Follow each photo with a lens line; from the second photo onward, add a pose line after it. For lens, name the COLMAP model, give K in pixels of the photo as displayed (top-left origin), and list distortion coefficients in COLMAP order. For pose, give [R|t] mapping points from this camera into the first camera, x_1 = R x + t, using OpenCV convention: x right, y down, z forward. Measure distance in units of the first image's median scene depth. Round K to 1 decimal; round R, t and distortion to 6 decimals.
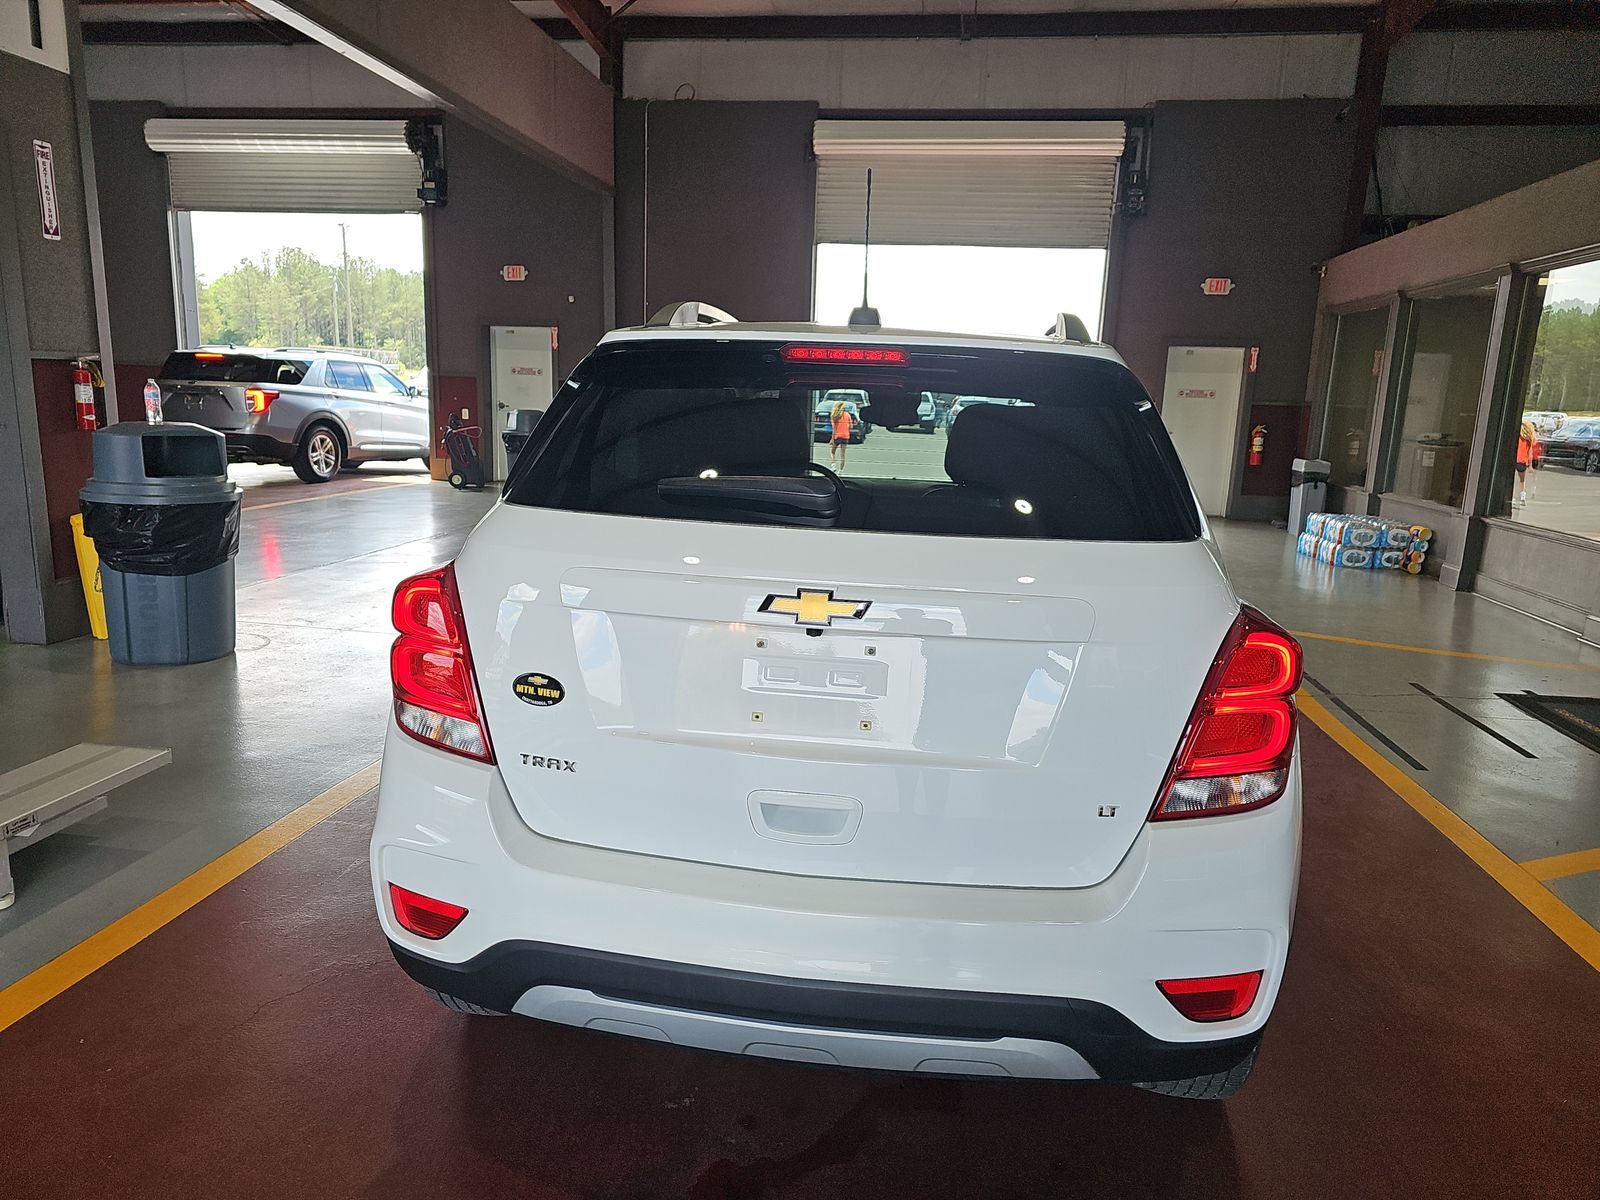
lens RADIAL K [[1052.7, 0, 777.6], [0, 1052.7, 563.2], [0, 0, 1]] dist [-0.001743, 0.003383]
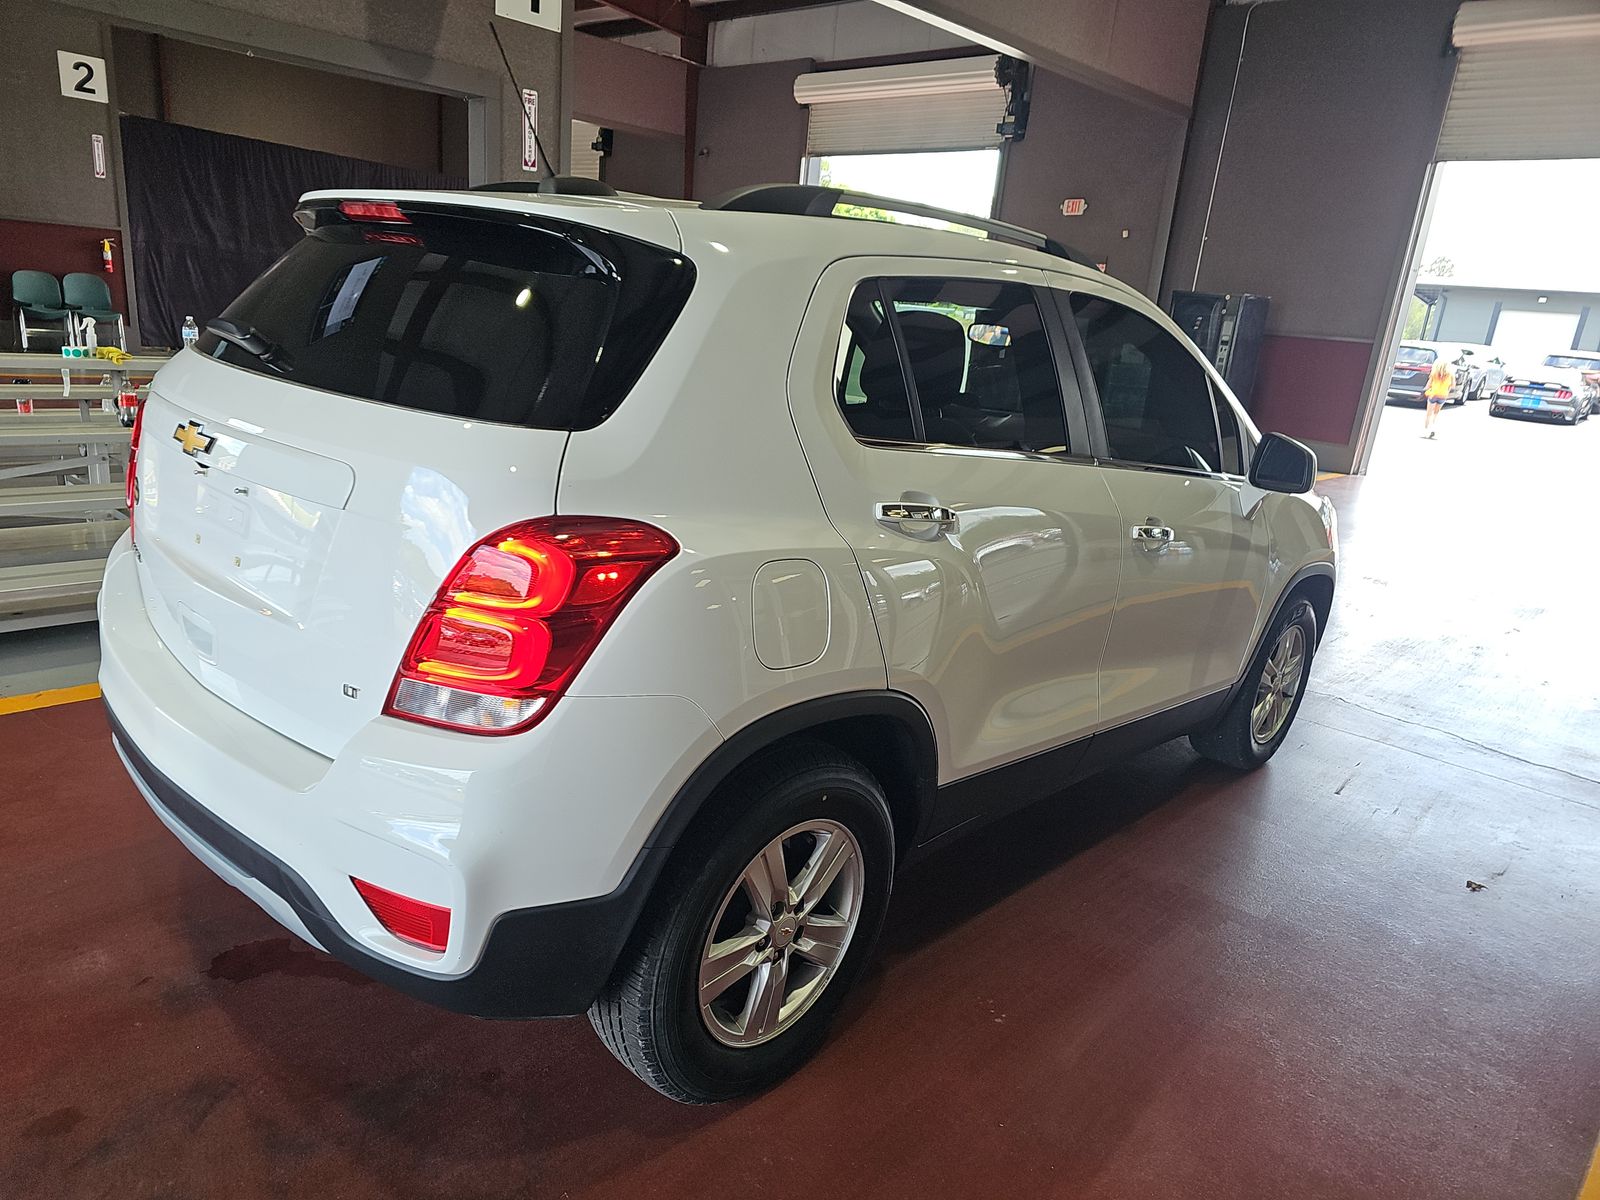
lens RADIAL K [[1020.1, 0, 800.0], [0, 1020.1, 600.0], [0, 0, 1]] dist [0.009923, 0.000109]
pose [[0.811362, 0.196190, -0.550637, 0.355917], [-0.148083, 0.980252, 0.131060, -0.008013], [0.565476, -0.024797, 0.824392, 0.148254]]
